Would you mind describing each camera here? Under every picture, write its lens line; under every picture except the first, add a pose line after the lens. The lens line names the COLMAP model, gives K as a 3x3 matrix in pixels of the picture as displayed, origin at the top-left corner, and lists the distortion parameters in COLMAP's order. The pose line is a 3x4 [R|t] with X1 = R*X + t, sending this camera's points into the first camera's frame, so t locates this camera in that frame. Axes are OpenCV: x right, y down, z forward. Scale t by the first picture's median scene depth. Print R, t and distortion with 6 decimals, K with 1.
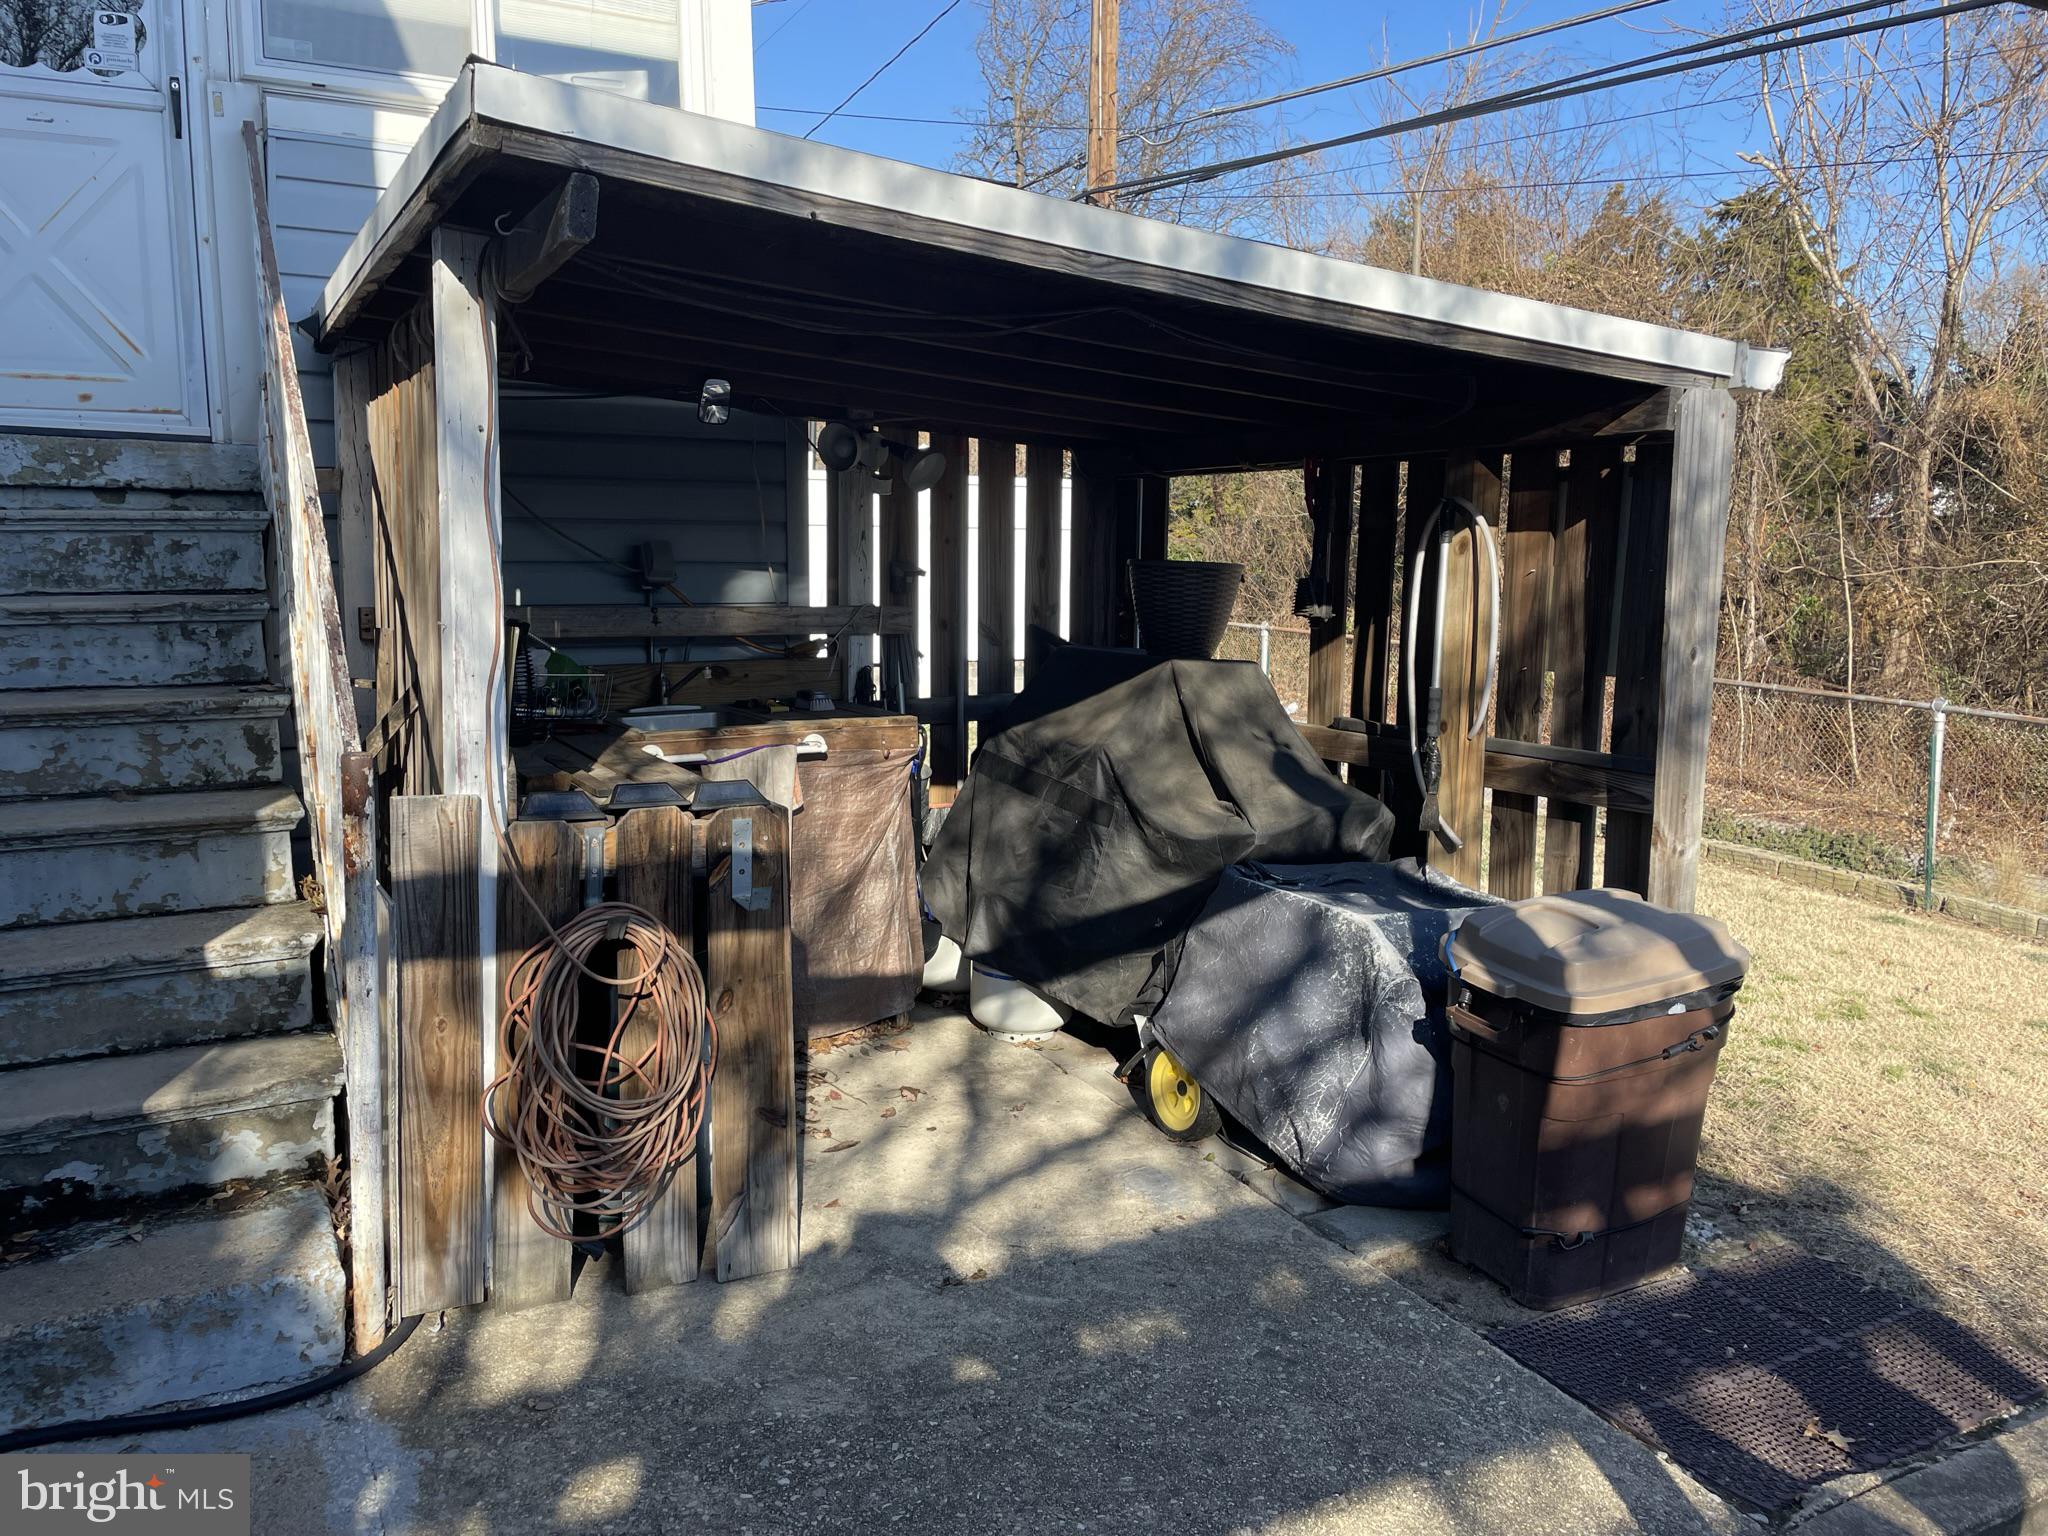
lens RADIAL K [[1536.3, 0, 1017.3], [0, 1536.3, 764.6], [0, 0, 1]] dist [0.084040, -0.099622]
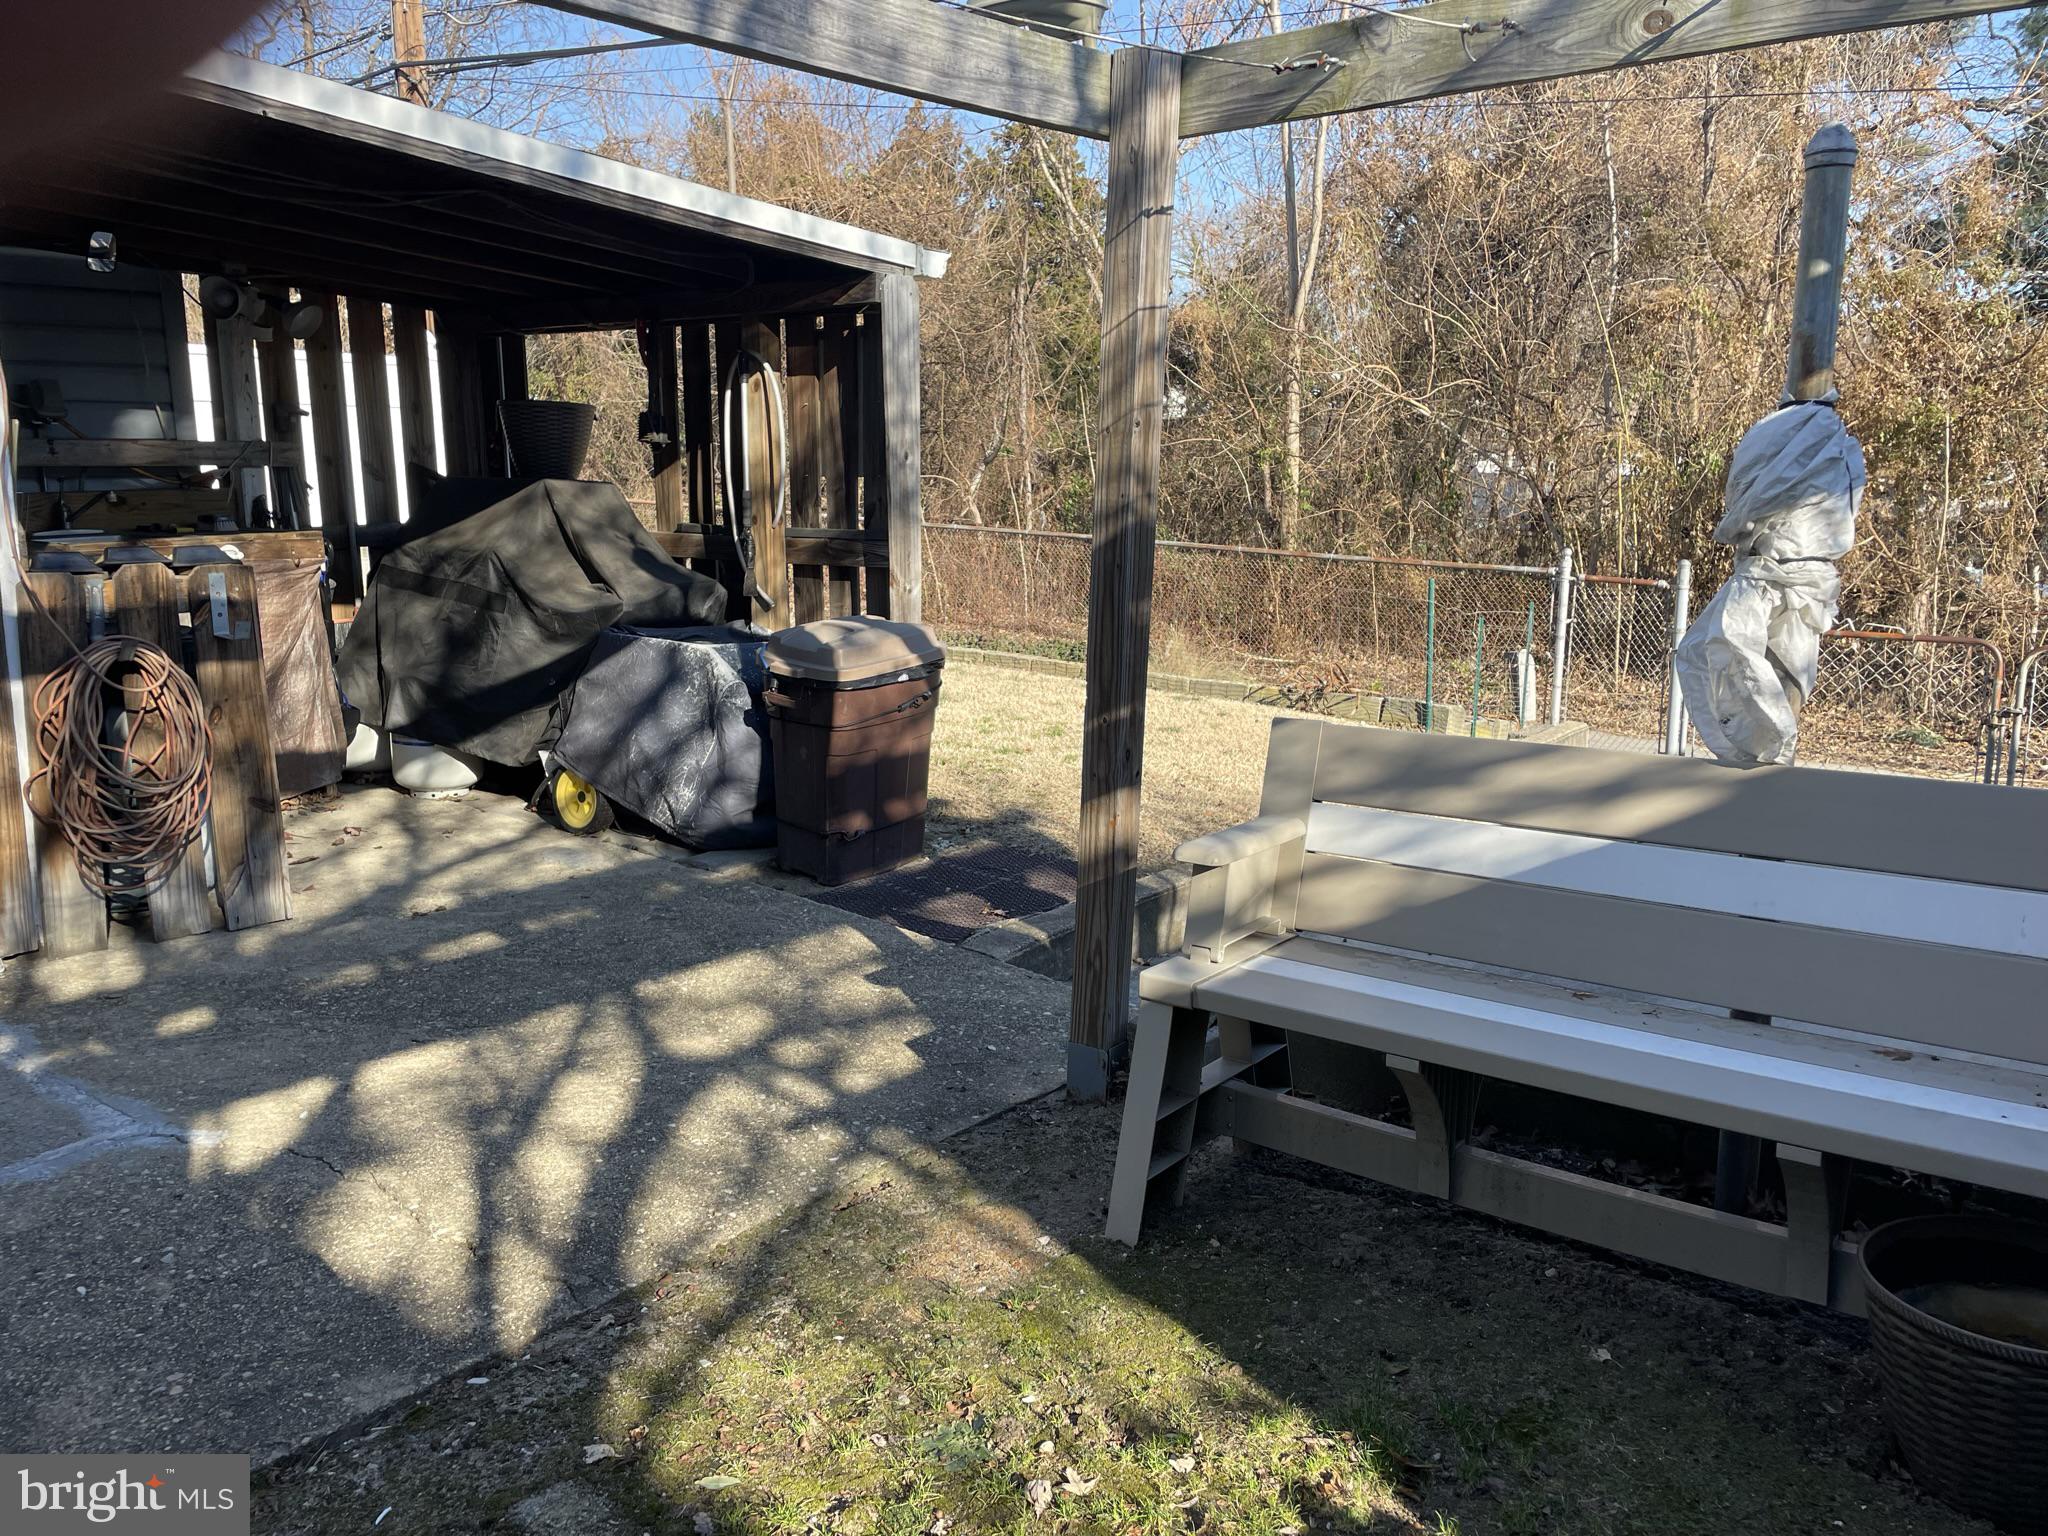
lens RADIAL K [[1536.3, 0, 1022.3], [0, 1536.3, 773.5], [0, 0, 1]] dist [0.084040, -0.099622]
pose [[0.916593, -0.086214, 0.390415, -0.069963], [0.060113, 0.995091, 0.078614, 0.117154], [-0.395276, -0.048588, 0.917276, -0.407483]]
